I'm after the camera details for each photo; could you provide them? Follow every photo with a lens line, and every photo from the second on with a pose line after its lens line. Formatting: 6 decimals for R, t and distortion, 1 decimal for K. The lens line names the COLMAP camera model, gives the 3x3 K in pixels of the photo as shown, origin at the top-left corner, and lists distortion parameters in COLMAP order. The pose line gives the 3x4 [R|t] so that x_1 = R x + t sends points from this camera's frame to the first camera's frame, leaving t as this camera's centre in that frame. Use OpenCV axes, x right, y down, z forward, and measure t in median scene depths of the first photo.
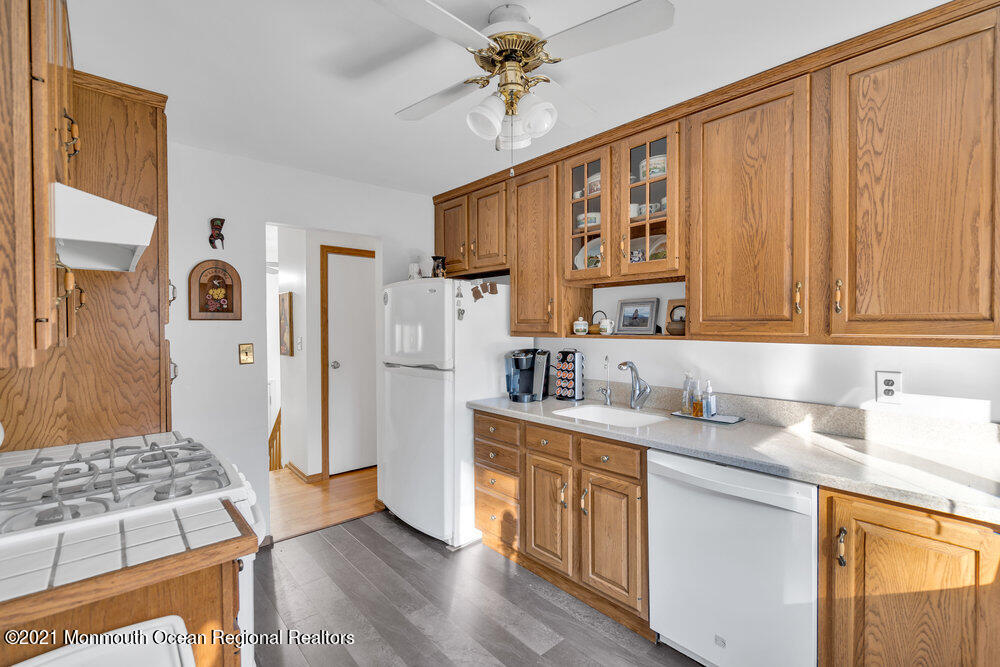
lens RADIAL K [[455.9, 0, 504.5], [0, 455.9, 328.1], [0, 0, 1]] dist [0.001098, 0.000161]
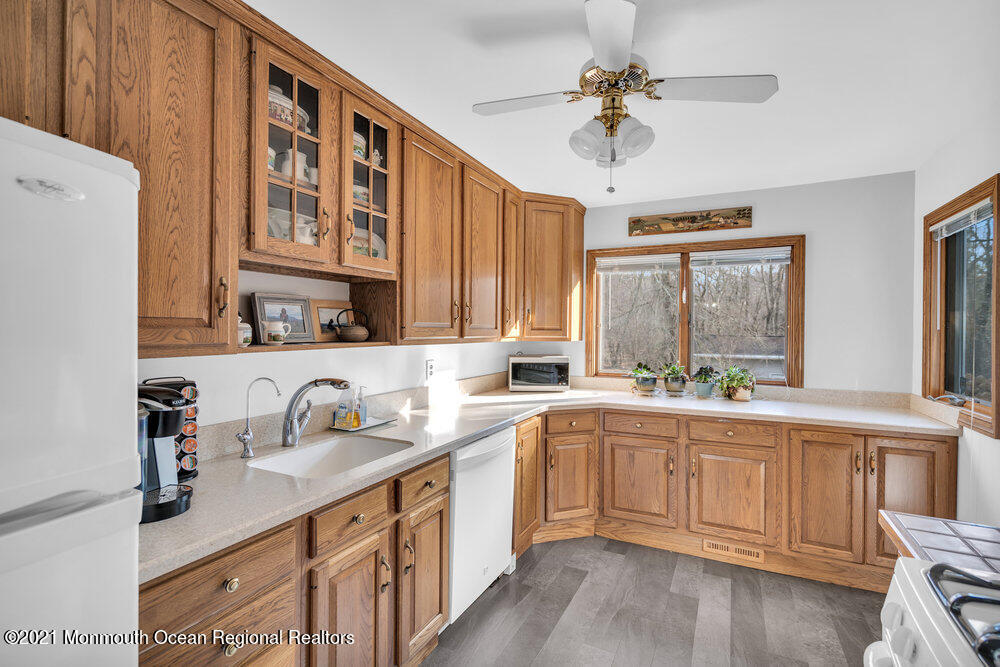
lens RADIAL K [[455.9, 0, 504.5], [0, 455.9, 328.1], [0, 0, 1]] dist [0.001098, 0.000161]
pose [[-0.371941, 0.005974, 0.928237, -0.664851], [0.003546, 0.999981, -0.005015, -0.006819], [-0.928250, 0.001426, -0.371955, 1.244991]]
